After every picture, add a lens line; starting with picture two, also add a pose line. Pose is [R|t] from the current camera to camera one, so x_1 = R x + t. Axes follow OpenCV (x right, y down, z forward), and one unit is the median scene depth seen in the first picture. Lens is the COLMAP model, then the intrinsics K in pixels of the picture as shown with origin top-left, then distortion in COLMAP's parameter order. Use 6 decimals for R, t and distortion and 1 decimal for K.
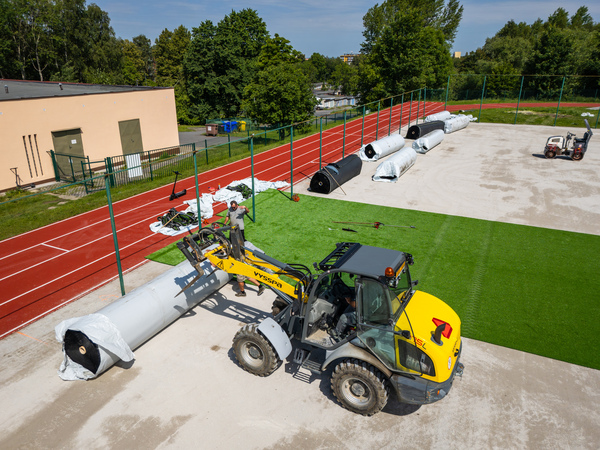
lens RADIAL K [[445.1, 0, 300.0], [0, 445.1, 225.0], [0, 0, 1]] dist [0.004602, -0.012657]
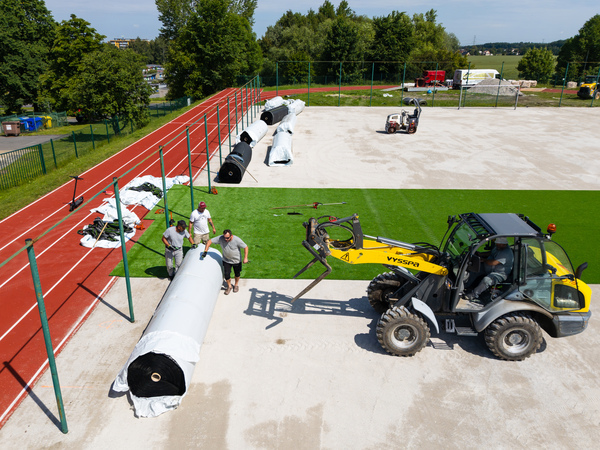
lens RADIAL K [[451.5, 0, 300.0], [0, 451.5, 225.0], [0, 0, 1]] dist [0.008839, -0.008455]
pose [[0.897872, -0.150695, 0.413663, -0.115264], [0.141848, 0.988510, 0.052221, -0.005227], [-0.416779, 0.011789, 0.908931, 0.015800]]
